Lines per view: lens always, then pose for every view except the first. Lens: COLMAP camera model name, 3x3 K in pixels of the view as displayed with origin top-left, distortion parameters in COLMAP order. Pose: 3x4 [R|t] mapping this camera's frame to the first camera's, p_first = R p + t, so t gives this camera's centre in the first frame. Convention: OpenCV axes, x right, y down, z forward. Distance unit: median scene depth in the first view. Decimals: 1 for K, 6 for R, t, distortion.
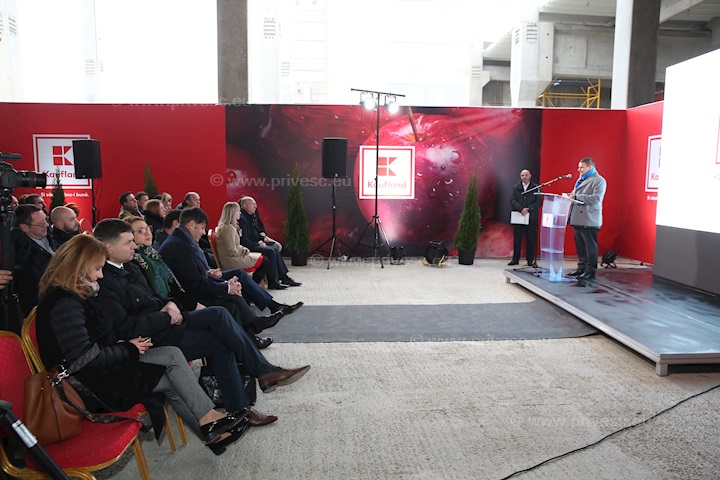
lens RADIAL K [[517.4, 0, 360.0], [0, 517.4, 240.0], [0, 0, 1]] dist [-0.093265, 0.092812]
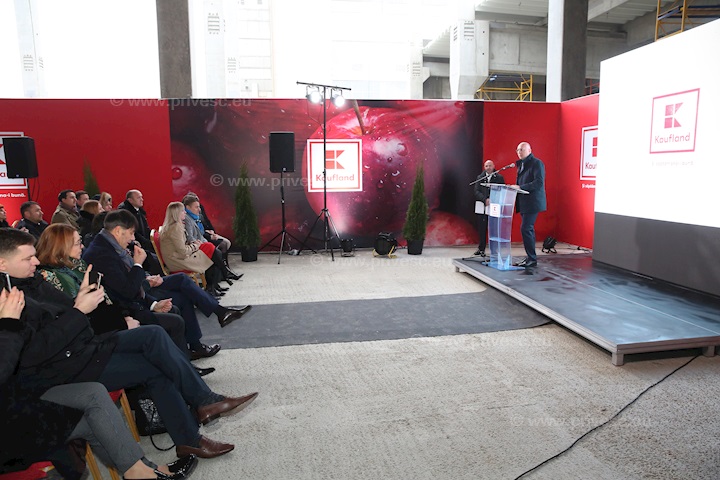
lens RADIAL K [[486.8, 0, 360.0], [0, 486.8, 240.0], [0, 0, 1]] dist [-0.109881, 0.090357]
pose [[0.994296, -0.031509, 0.101892, -0.000083], [0.029149, 0.999273, 0.024564, -0.008295], [-0.102592, -0.021454, 0.994492, 0.055381]]
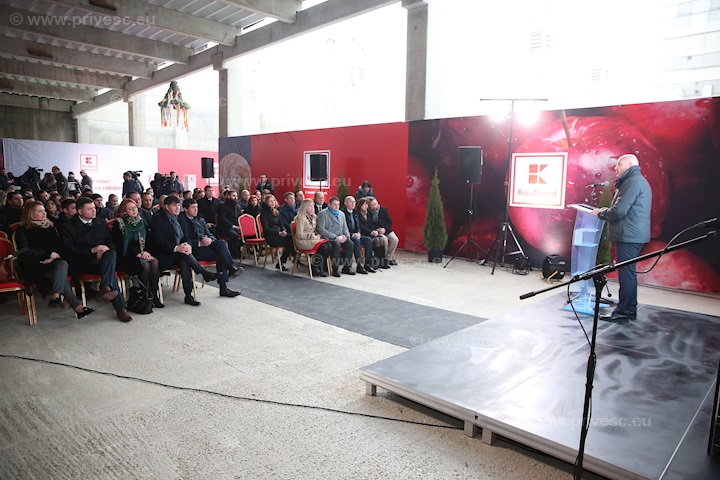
lens RADIAL K [[486.8, 0, 360.0], [0, 486.8, 240.0], [0, 0, 1]] dist [-0.109881, 0.090357]
pose [[0.687231, 0.096877, -0.719950, 0.540370], [-0.103996, 0.993980, 0.034481, -0.018189], [0.718956, 0.051175, 0.693169, 0.163801]]
